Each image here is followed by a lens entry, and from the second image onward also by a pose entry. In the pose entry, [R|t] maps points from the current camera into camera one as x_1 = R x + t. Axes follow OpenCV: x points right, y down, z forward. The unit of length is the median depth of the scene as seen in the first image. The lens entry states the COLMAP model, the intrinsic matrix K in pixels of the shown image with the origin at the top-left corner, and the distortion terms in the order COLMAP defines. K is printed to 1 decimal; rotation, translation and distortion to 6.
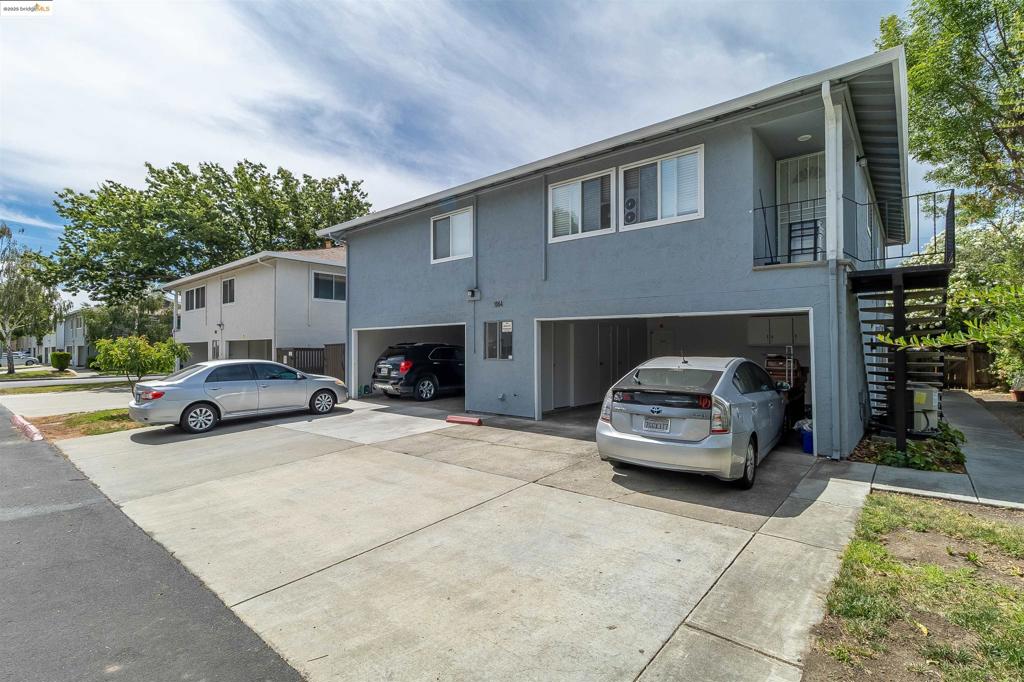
lens RADIAL K [[478.8, 0, 515.2], [0, 478.8, 340.9], [0, 0, 1]] dist [0.002163, 0.000541]
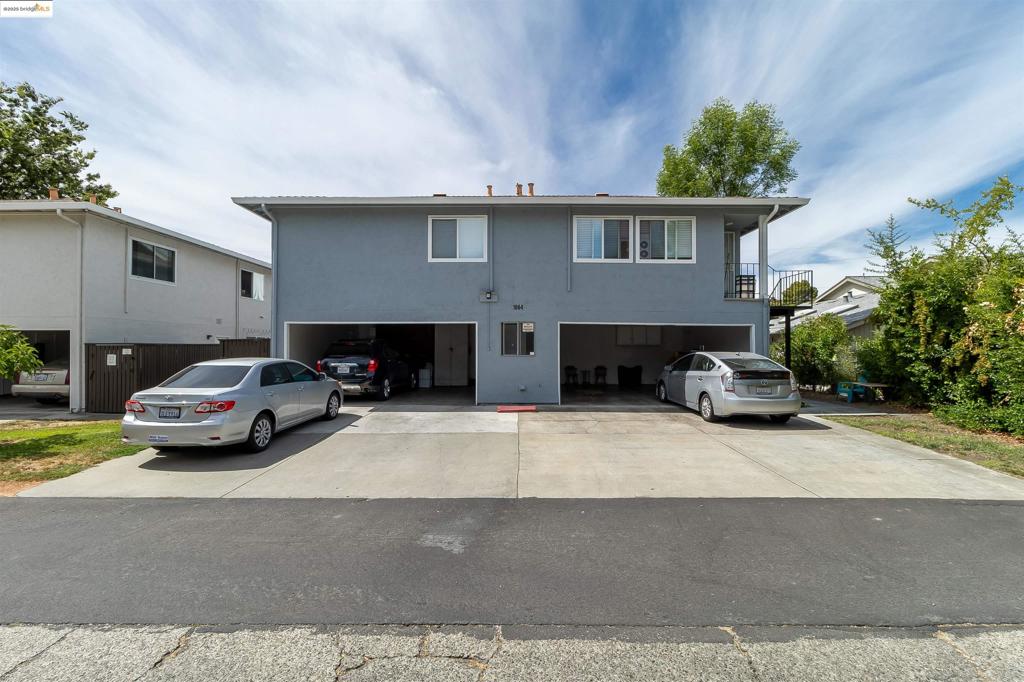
lens RADIAL K [[478.8, 0, 515.2], [0, 478.8, 340.9], [0, 0, 1]] dist [0.002163, 0.000541]
pose [[0.769630, 0.013517, 0.638347, -0.804350], [-0.014275, 0.999890, -0.003963, 0.008636], [-0.638331, -0.006062, 0.769738, 0.126748]]
